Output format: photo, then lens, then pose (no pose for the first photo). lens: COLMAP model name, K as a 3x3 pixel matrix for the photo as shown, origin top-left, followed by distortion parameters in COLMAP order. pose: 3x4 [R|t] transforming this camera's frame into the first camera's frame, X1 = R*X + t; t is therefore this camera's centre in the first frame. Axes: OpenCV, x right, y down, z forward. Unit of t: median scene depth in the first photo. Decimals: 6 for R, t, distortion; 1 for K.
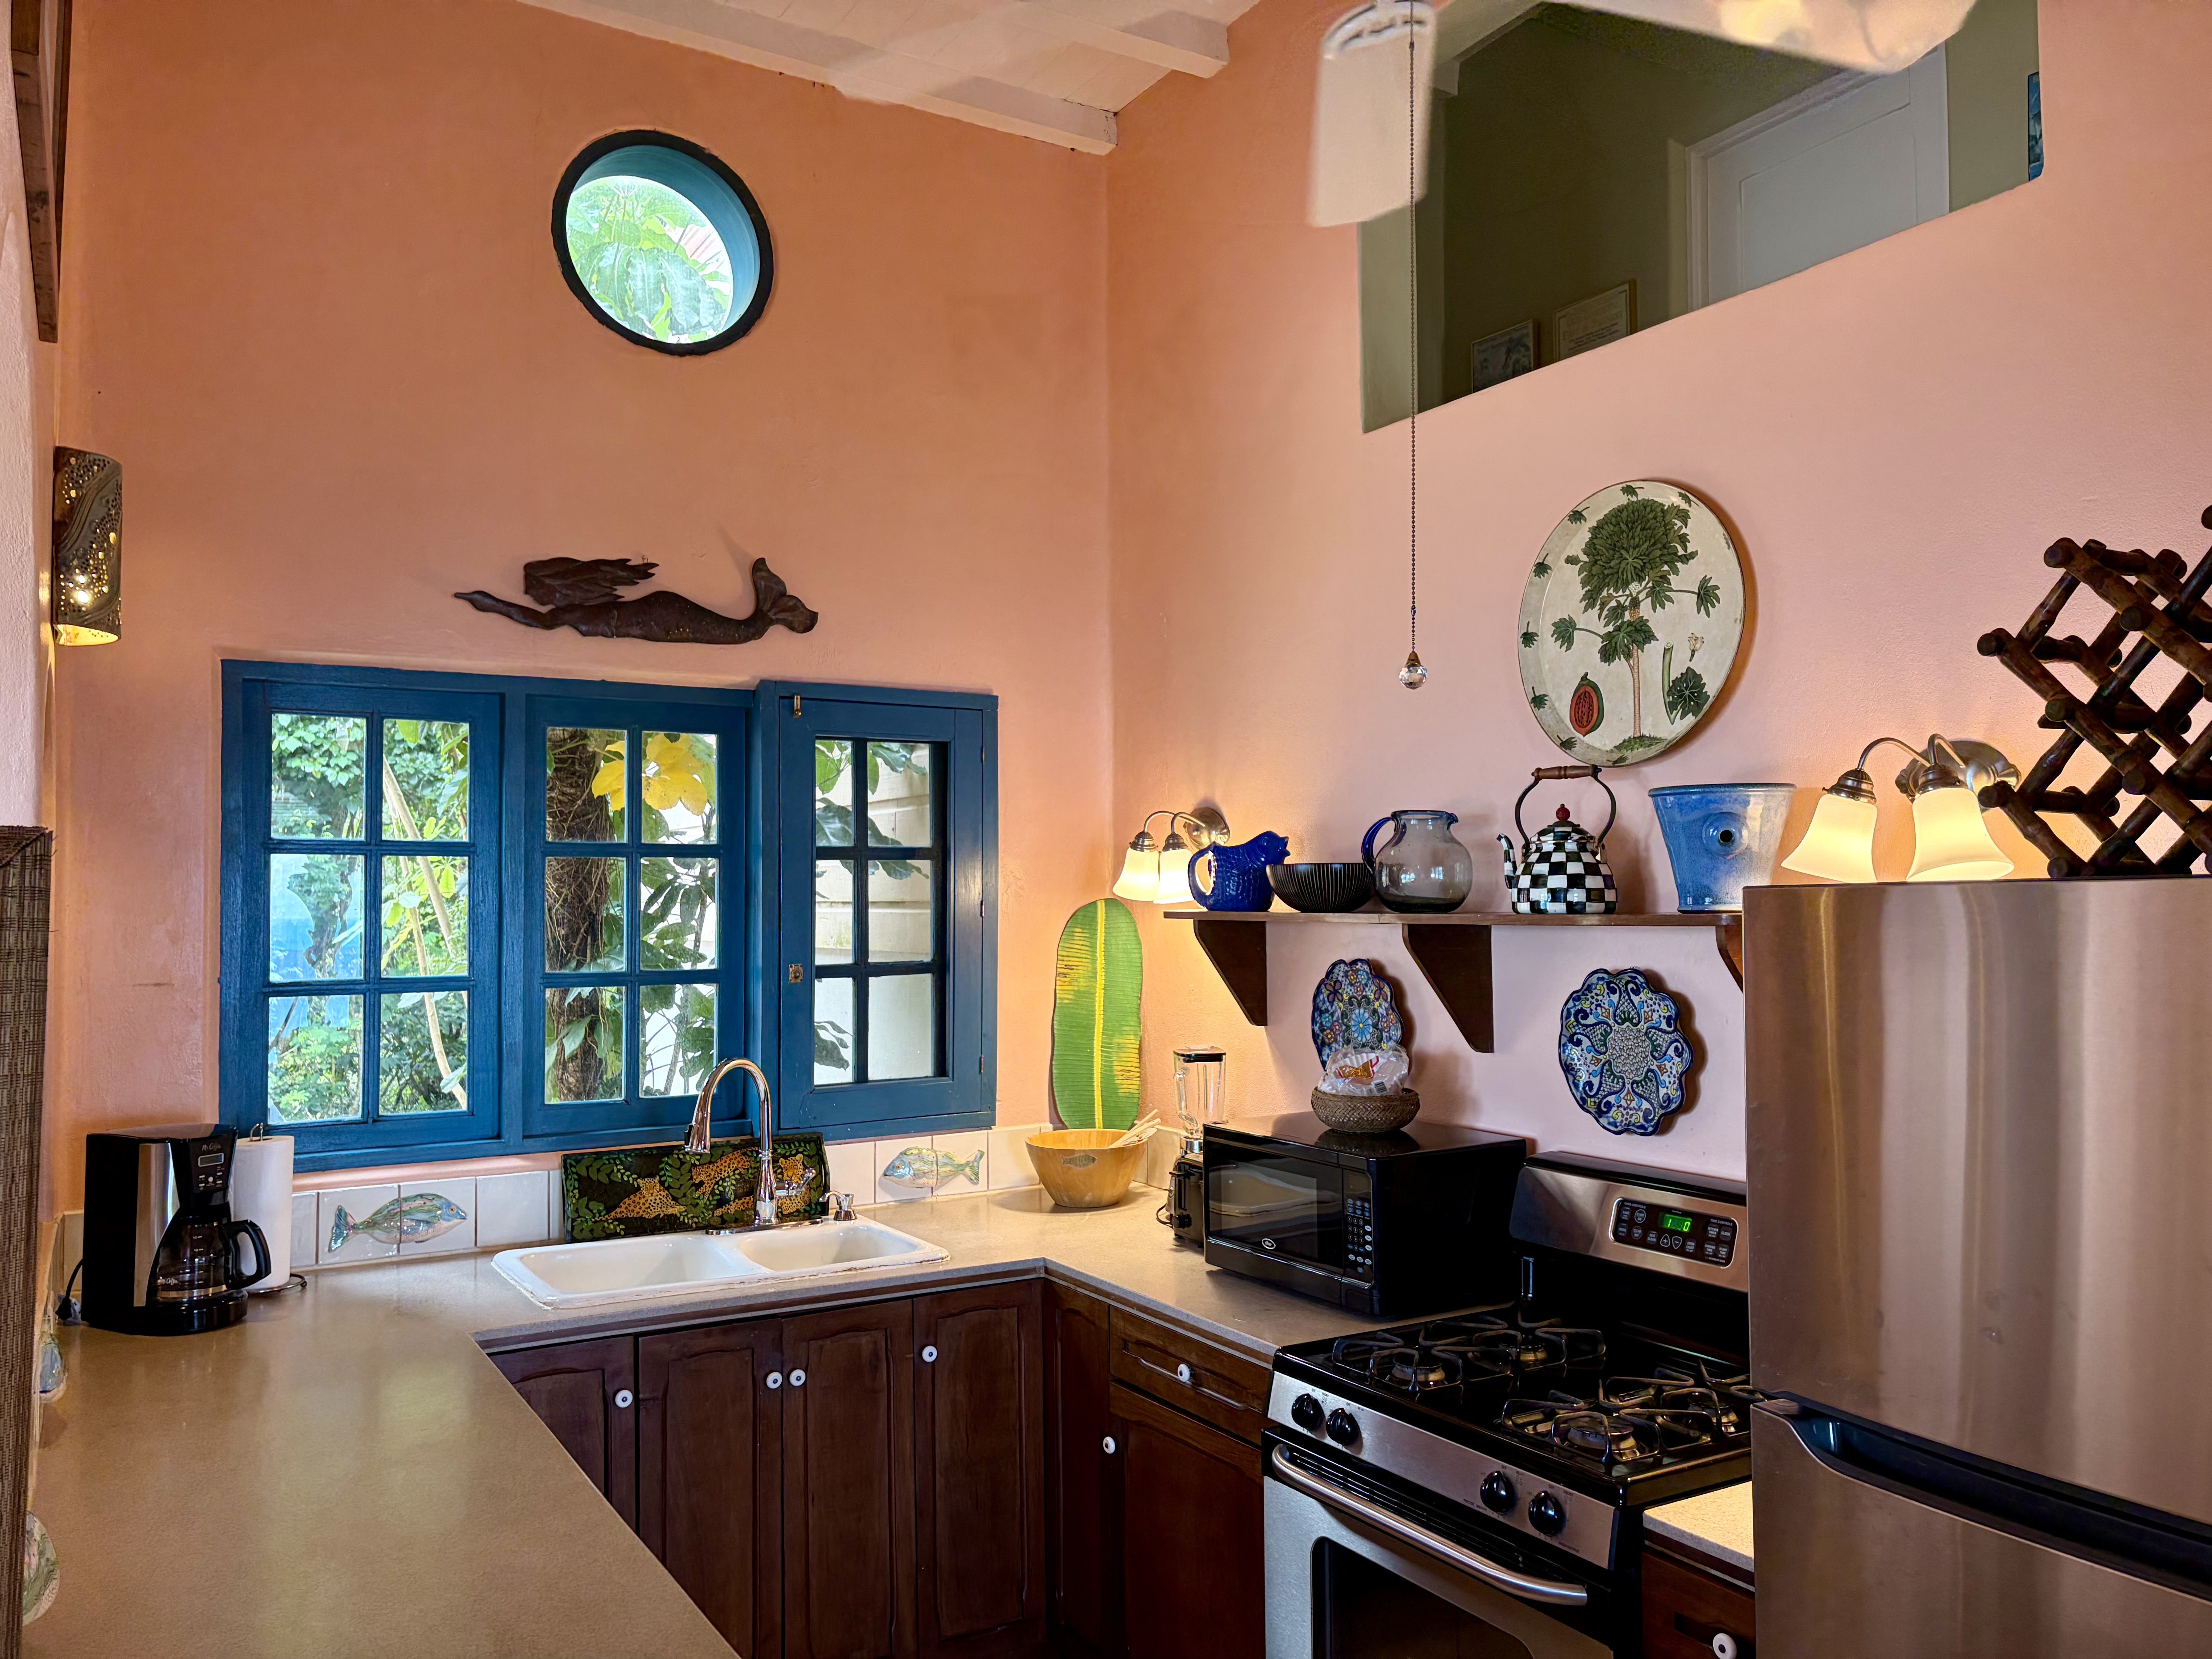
lens RADIAL K [[1730.1, 0, 1106.5], [0, 1730.1, 843.0], [0, 0, 1]] dist [0.055727, -0.059397]
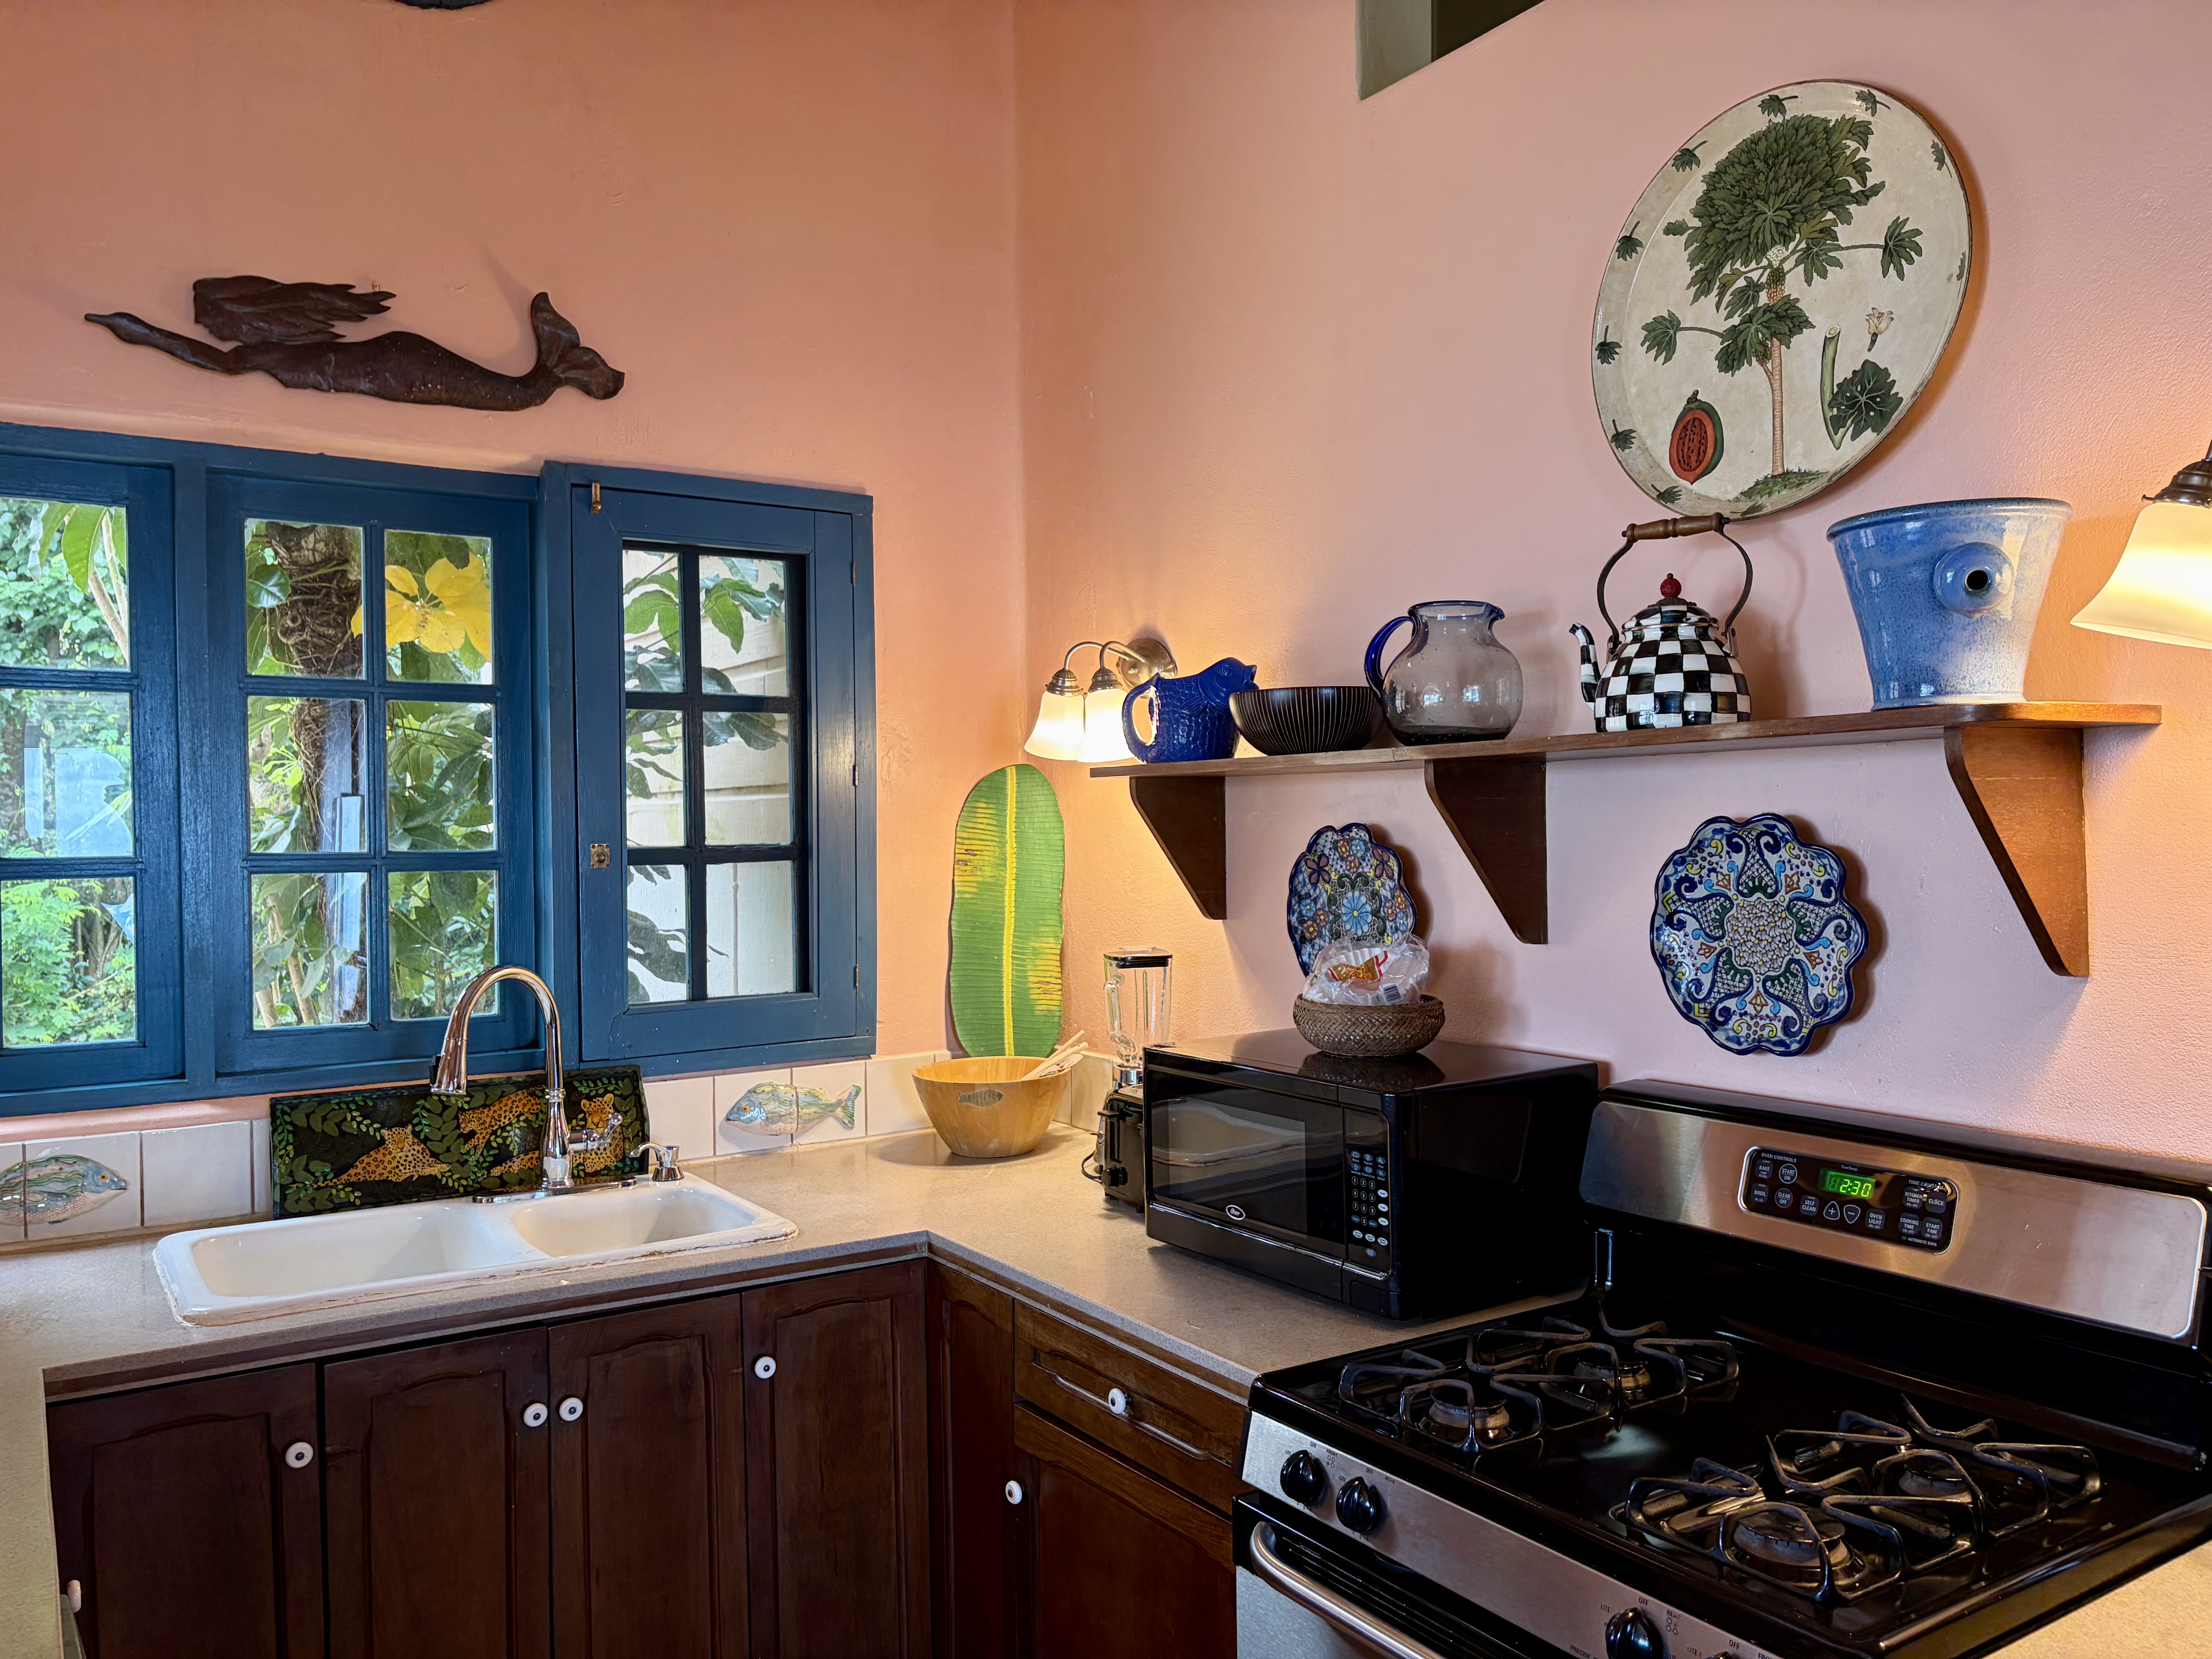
lens RADIAL K [[1730.1, 0, 1114.1], [0, 1730.1, 848.1], [0, 0, 1]] dist [0.055727, -0.059397]
pose [[0.999126, -0.005655, 0.041417, 0.013215], [0.003865, 0.999060, 0.043166, 0.044877], [-0.041623, -0.042968, 0.998209, 0.265440]]
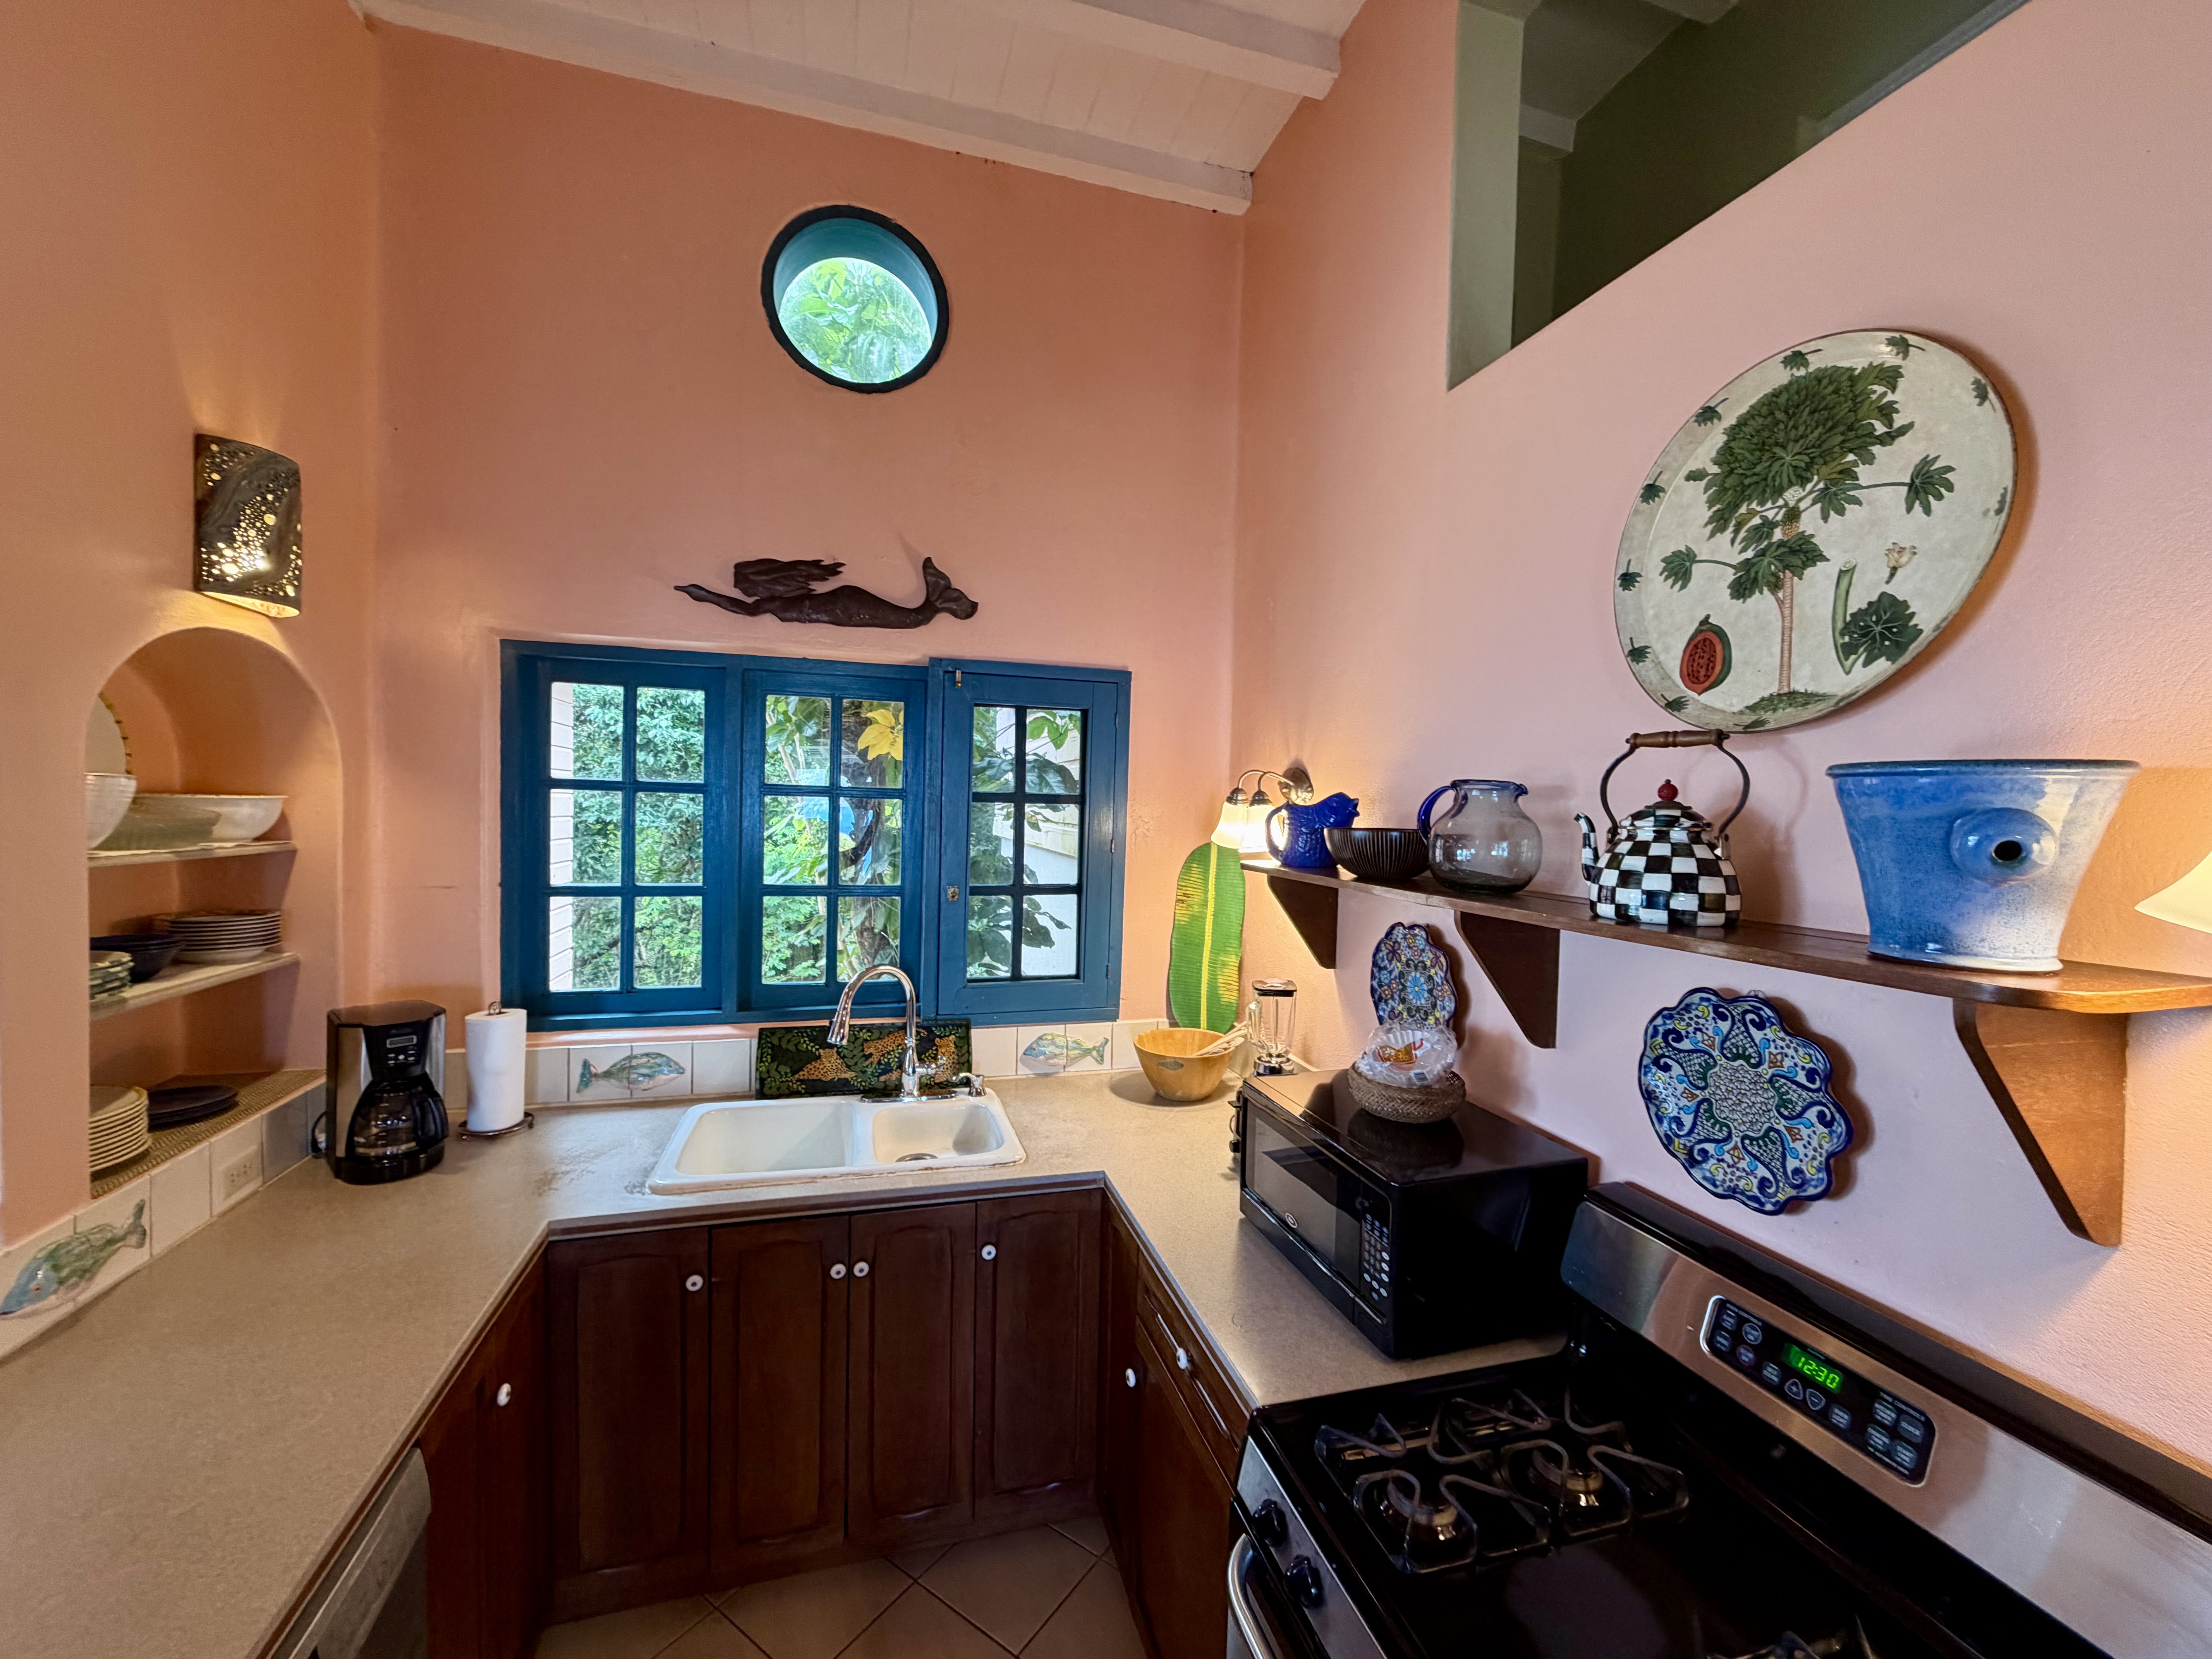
lens RADIAL K [[912.2, 0, 1091.1], [0, 912.2, 836.0], [0, 0, 1]] dist [0.000434, -0.000031]
pose [[0.964223, 0.041066, -0.261891, 0.098983], [-0.024031, 0.997401, 0.067922, -0.015349], [0.264000, -0.059198, 0.962704, 0.438504]]
